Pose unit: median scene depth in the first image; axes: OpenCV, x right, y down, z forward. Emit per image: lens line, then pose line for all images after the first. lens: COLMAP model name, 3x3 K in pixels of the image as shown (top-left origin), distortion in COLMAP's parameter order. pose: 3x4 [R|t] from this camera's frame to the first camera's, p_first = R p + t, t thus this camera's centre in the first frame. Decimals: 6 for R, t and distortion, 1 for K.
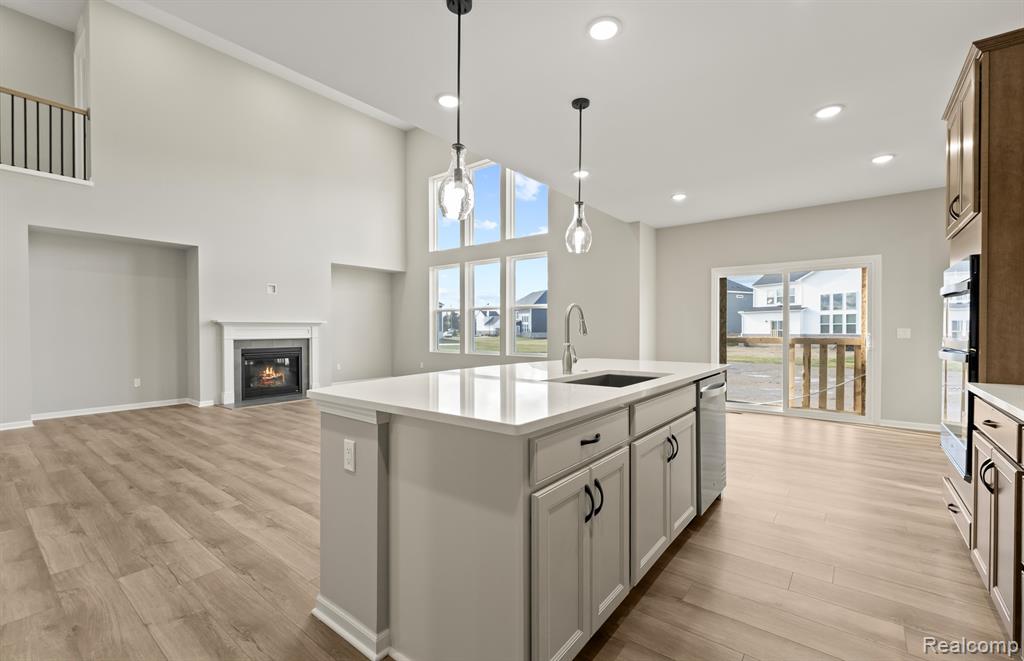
lens RADIAL K [[437.5, 0, 513.0], [0, 437.5, 331.5], [0, 0, 1]] dist [-0.002641, 0.000693]
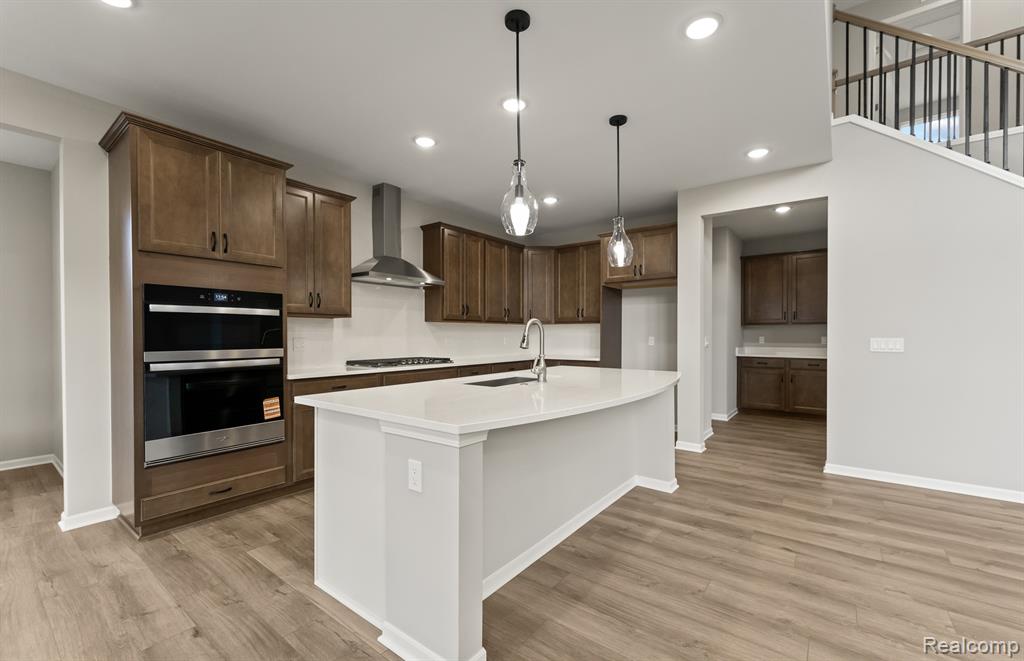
lens RADIAL K [[416.0, 0, 531.1], [0, 416.0, 339.4], [0, 0, 1]] dist [-0.000944, 0.000295]
pose [[-0.998831, 0.002263, -0.048295, 0.240401], [0.001246, 0.999777, 0.021090, -0.037682], [0.048332, 0.021005, -0.998610, 2.379317]]
